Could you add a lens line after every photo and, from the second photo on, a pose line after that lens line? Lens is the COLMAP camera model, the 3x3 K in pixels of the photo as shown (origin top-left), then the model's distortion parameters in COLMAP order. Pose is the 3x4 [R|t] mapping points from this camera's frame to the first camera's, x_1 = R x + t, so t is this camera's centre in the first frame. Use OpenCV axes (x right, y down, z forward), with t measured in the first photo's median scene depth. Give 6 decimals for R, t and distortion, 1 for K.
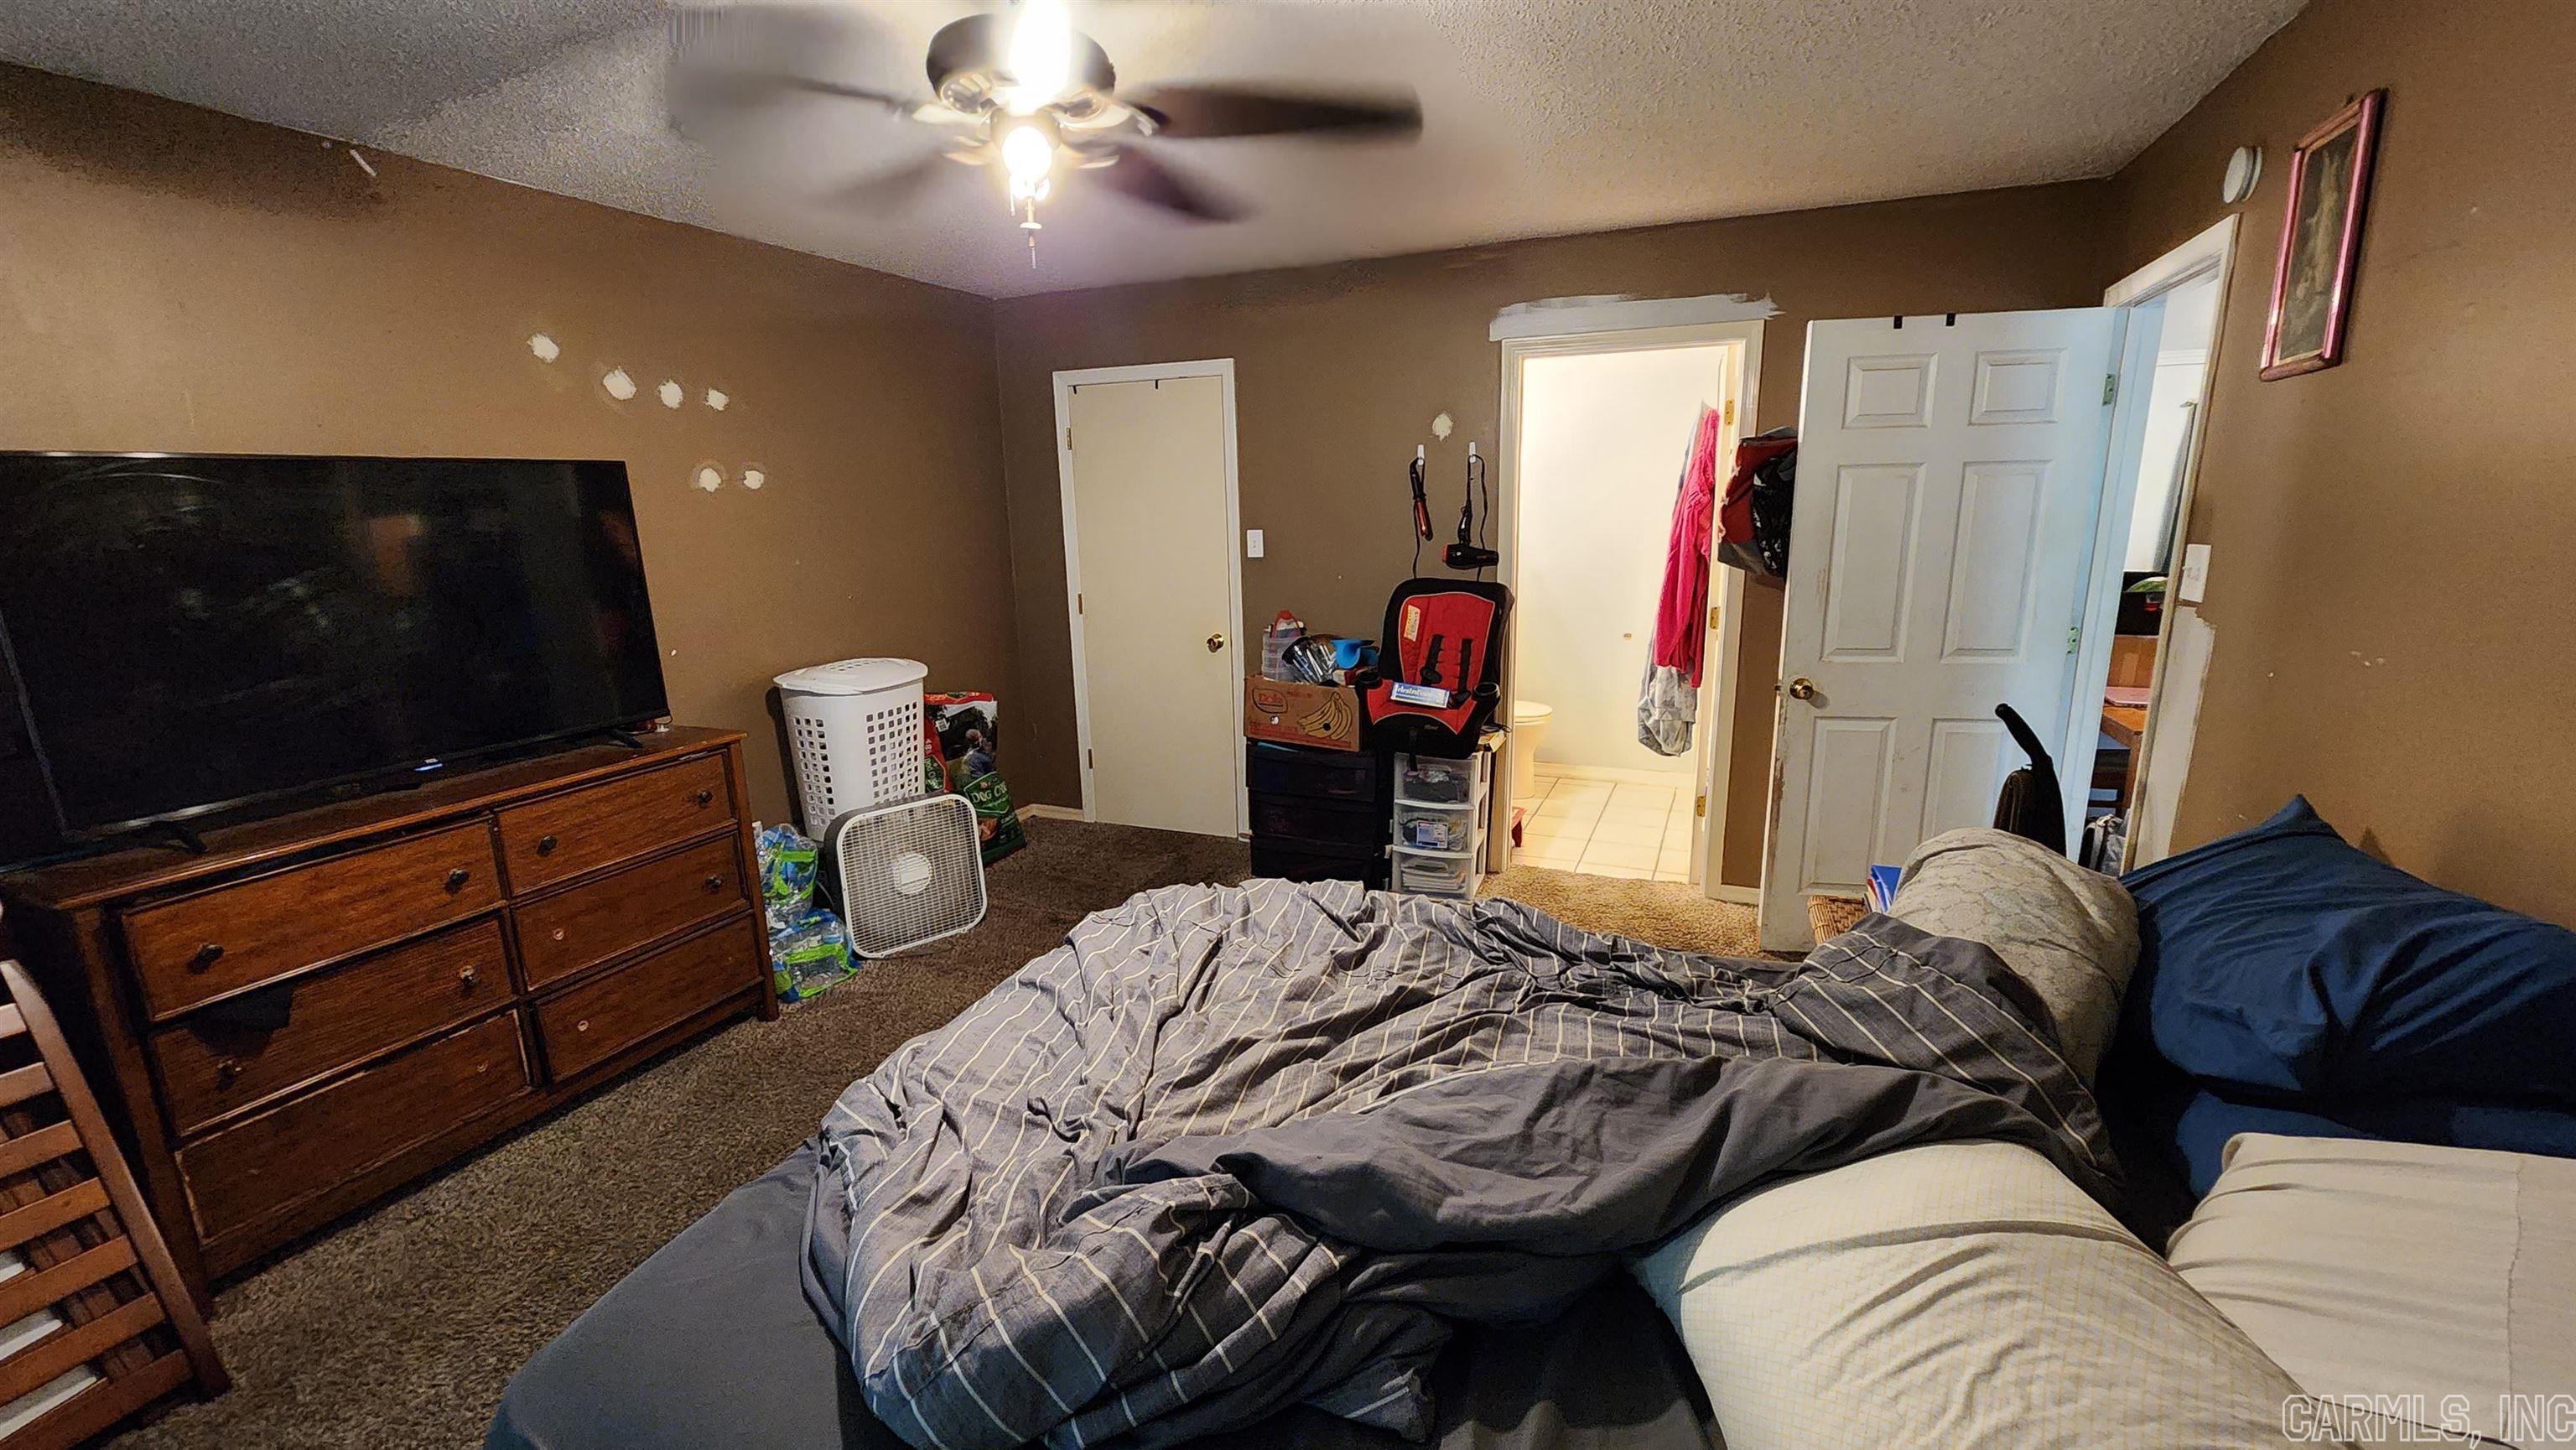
lens RADIAL K [[1023.0, 0, 1293.2], [0, 1023.0, 727.0], [0, 0, 1]] dist [-0.000206, -0.000031]
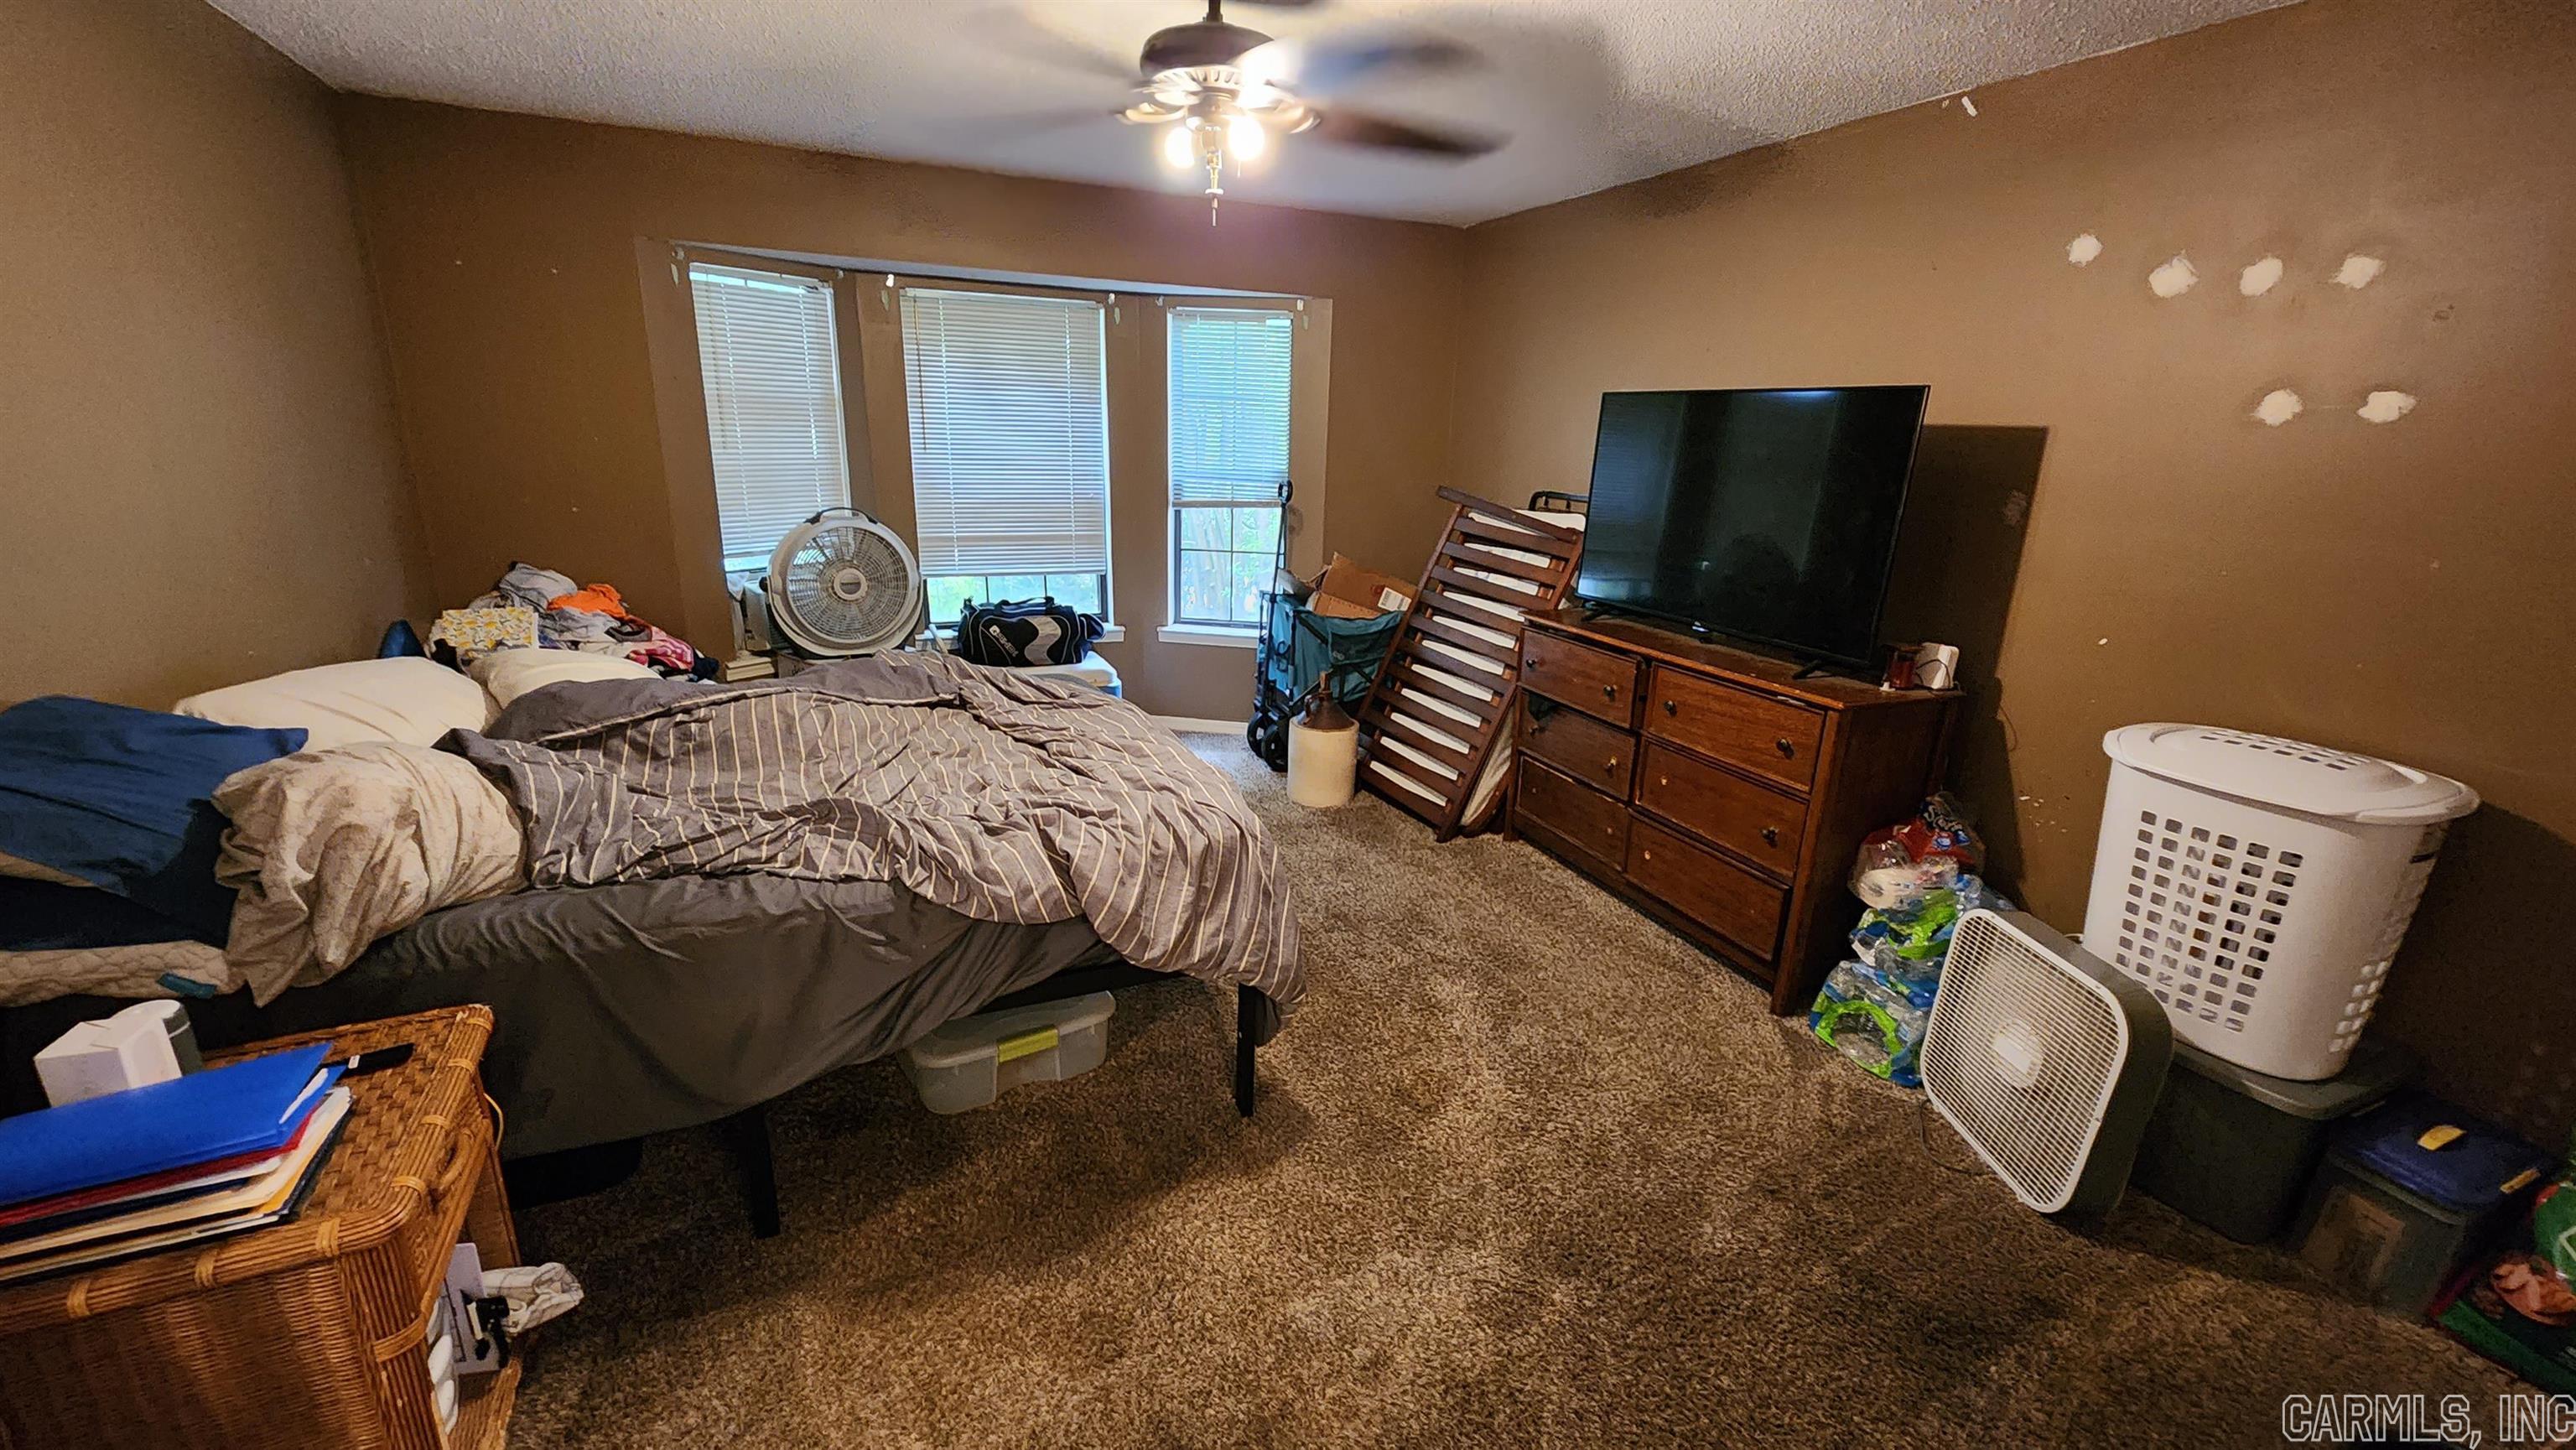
lens RADIAL K [[1023.0, 0, 1288.2], [0, 1023.0, 732.9], [0, 0, 1]] dist [-0.000206, -0.000031]
pose [[-0.666562, 0.210969, -0.714973, 0.364123], [-0.188435, 0.880283, 0.435424, -0.240280], [0.721240, 0.424964, -0.547009, 1.059067]]
